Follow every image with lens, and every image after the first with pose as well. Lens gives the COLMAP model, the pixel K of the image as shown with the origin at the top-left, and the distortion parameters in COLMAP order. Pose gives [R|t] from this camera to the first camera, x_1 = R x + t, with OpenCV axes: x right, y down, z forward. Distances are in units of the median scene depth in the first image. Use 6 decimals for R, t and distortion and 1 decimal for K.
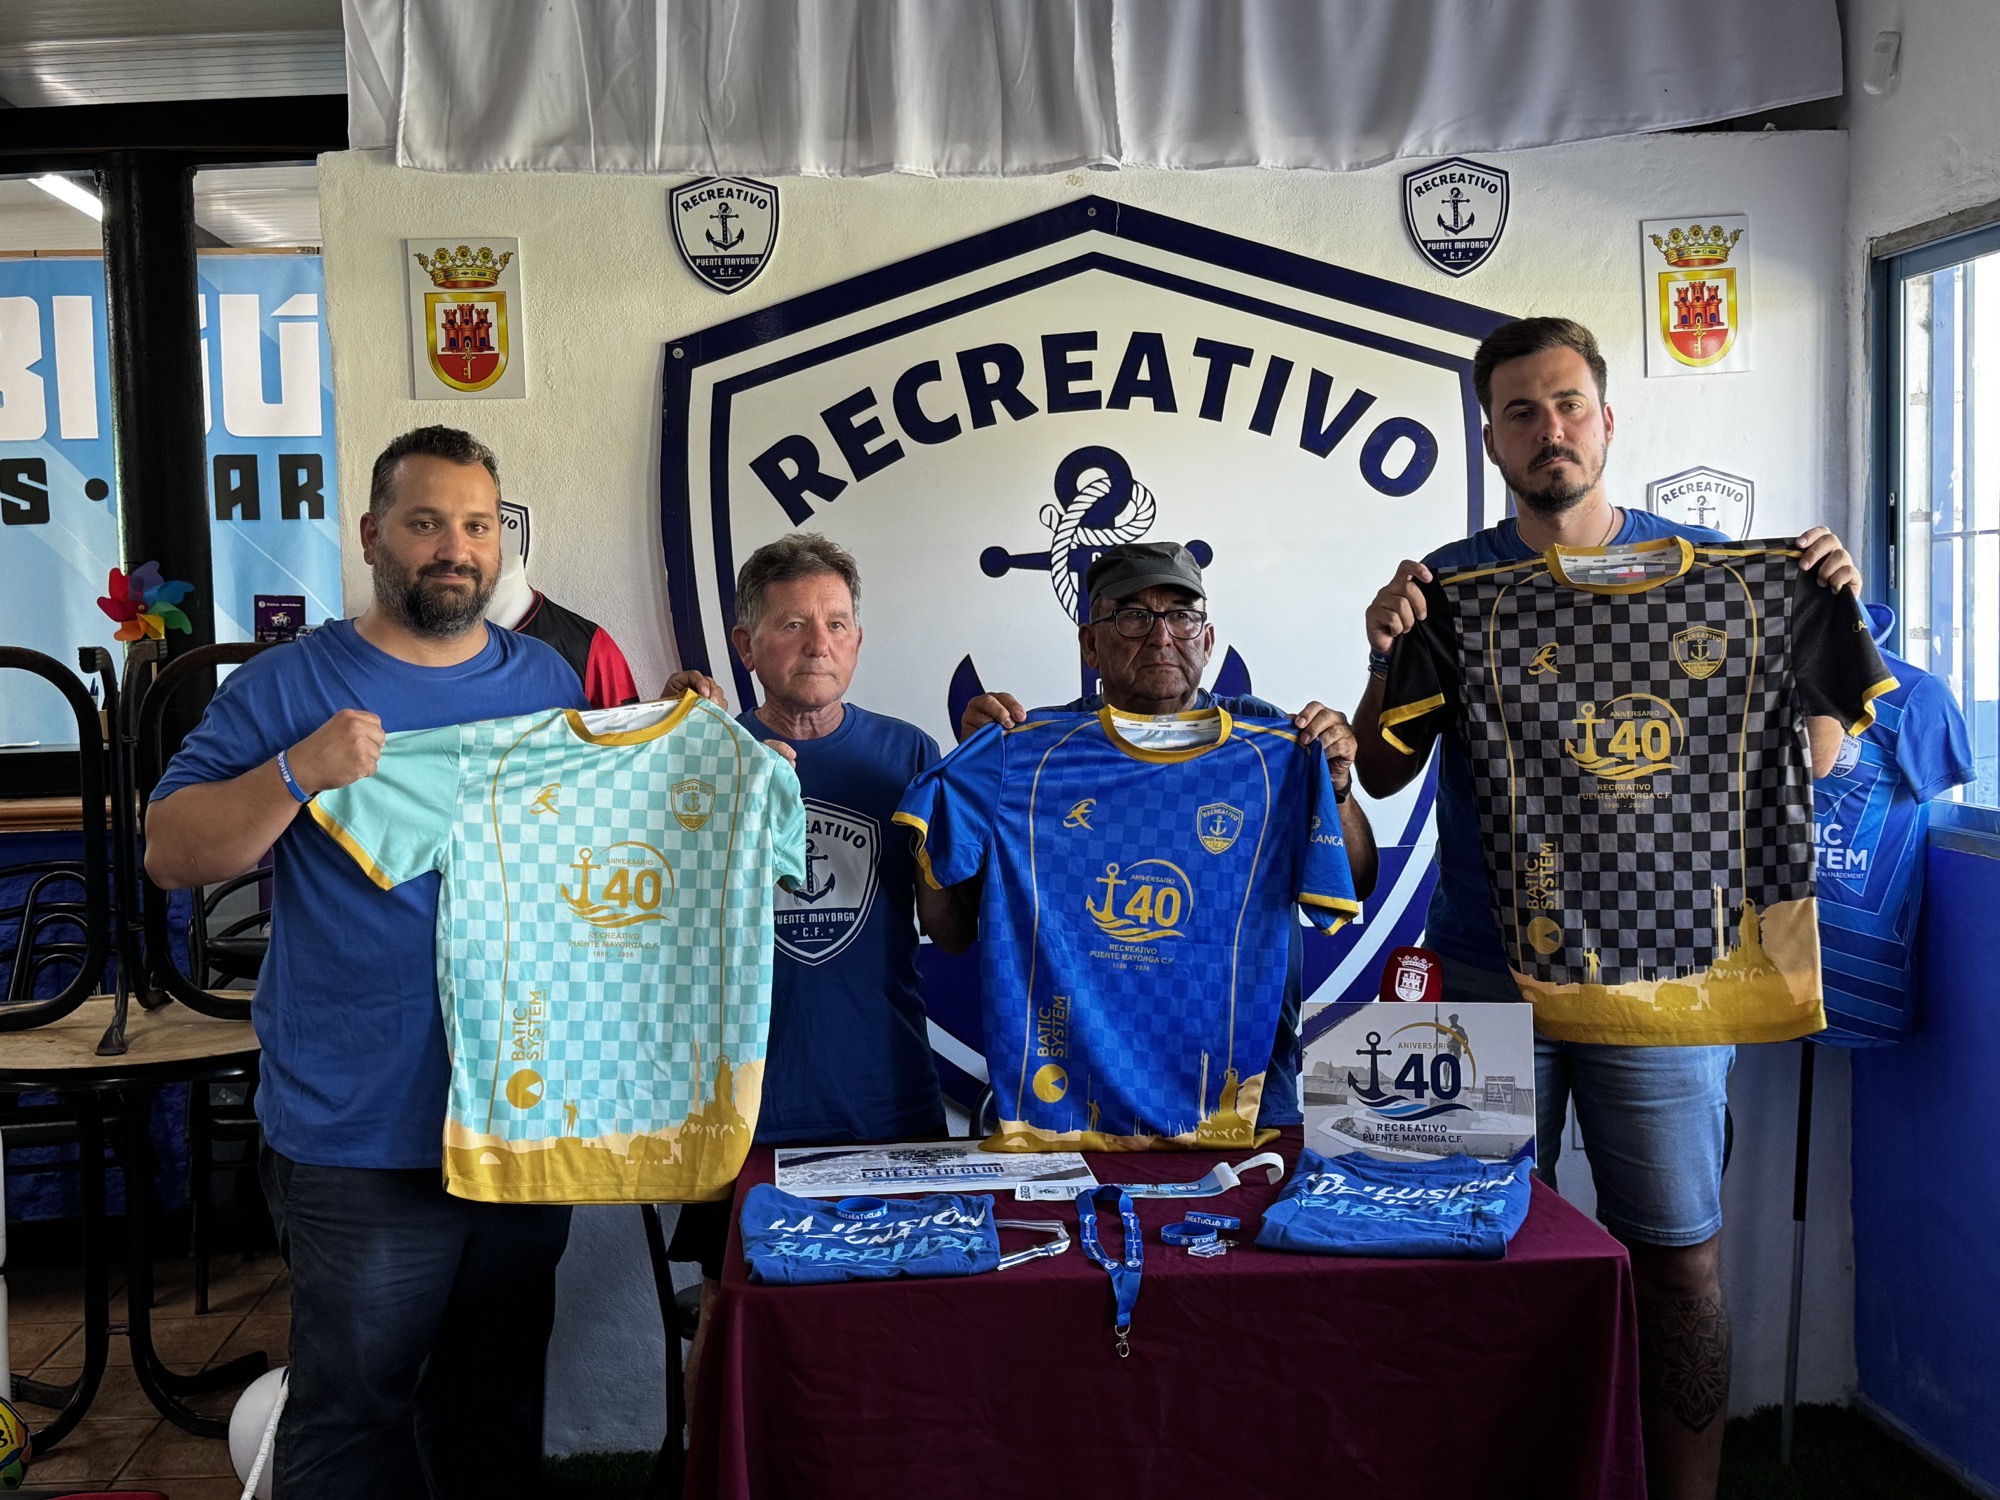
lens RADIAL K [[2413.3, 0, 1000.0], [0, 2413.3, 750.0], [0, 0, 1]] dist [0.185516, -0.390594]
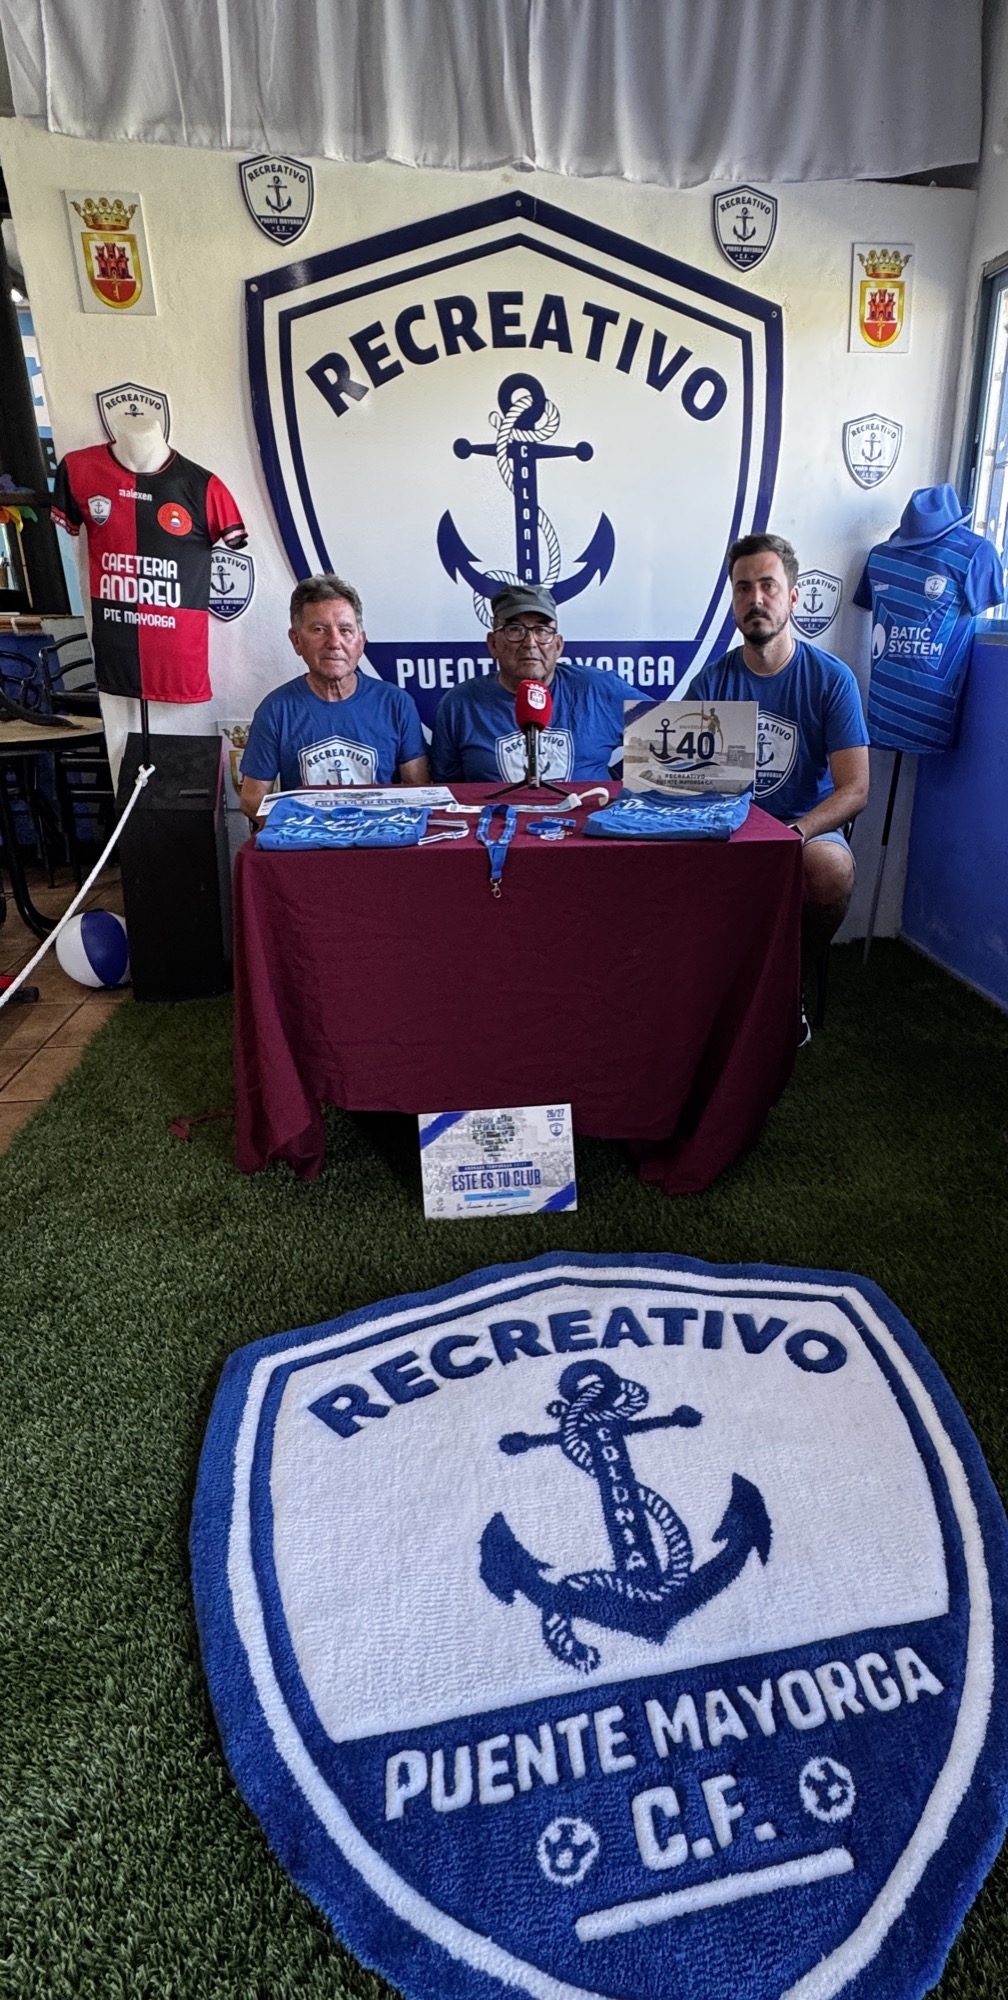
lens RADIAL K [[1019.7, 0, 643.1], [0, 1019.7, 1005.2], [0, 0, 1]] dist [-0.001344, -0.000276]
pose [[0.995043, -0.001879, 0.099430, 0.052109], [-0.029046, 0.950736, 0.308639, 0.067253], [-0.095112, -0.309997, 0.945968, 0.208852]]
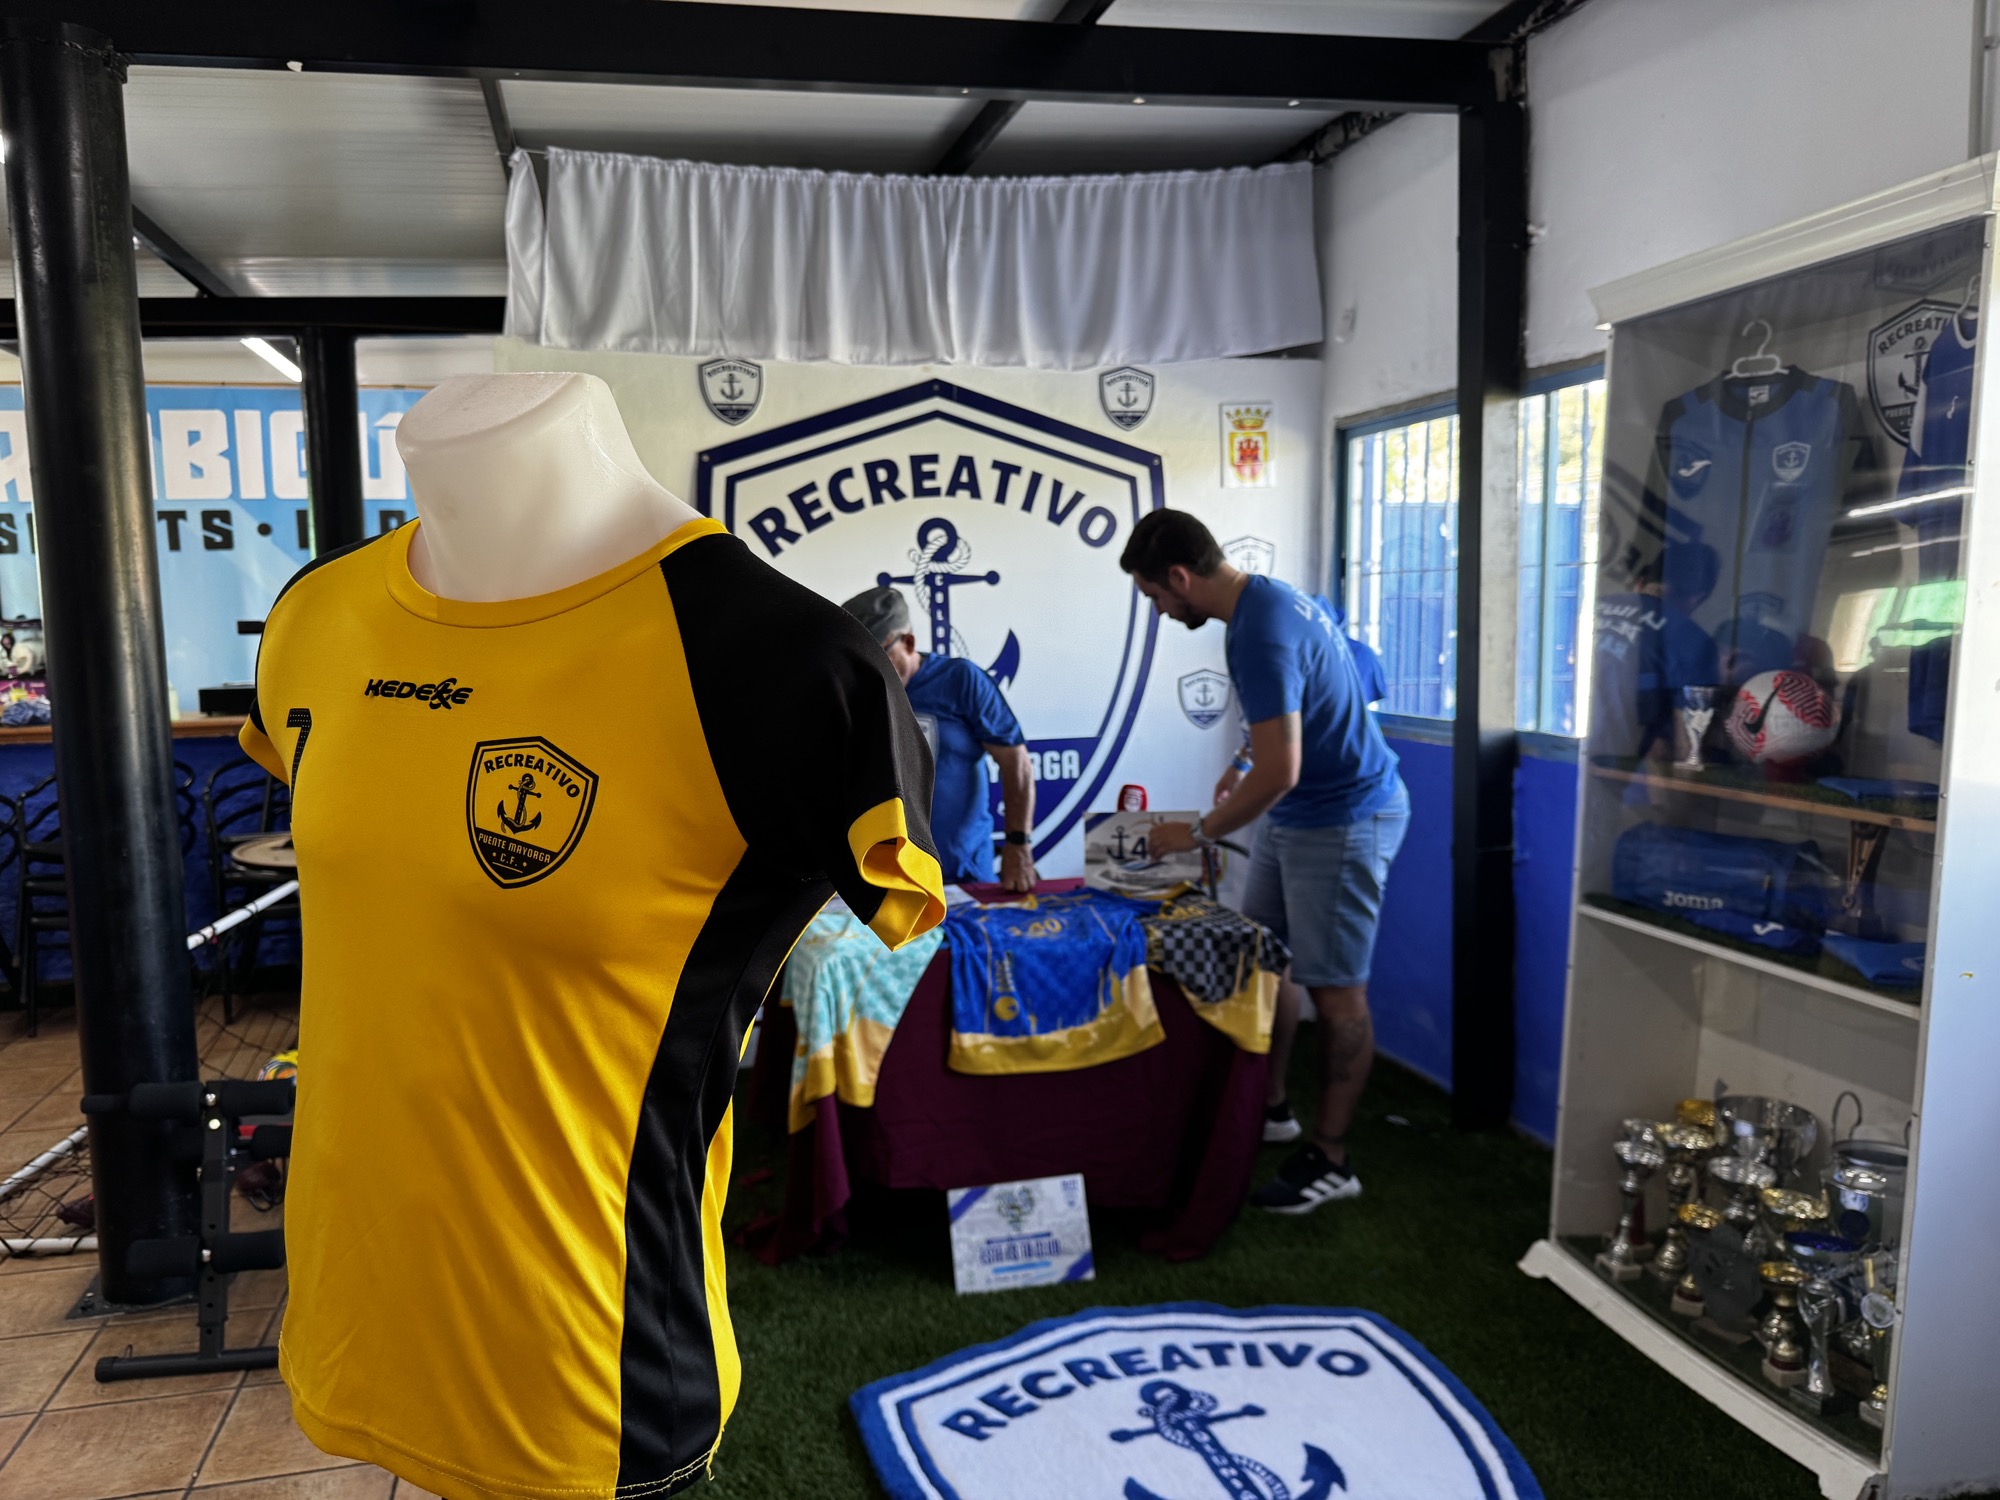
lens RADIAL K [[1427.6, 0, 1000.0], [0, 1427.6, 750.0], [0, 0, 1]] dist [0.181313, -0.380259]
pose [[0.983788, -0.007606, 0.179175, -0.111667], [0.001140, 0.999345, 0.036166, 0.010975], [-0.179333, -0.035376, 0.983152, -0.078784]]
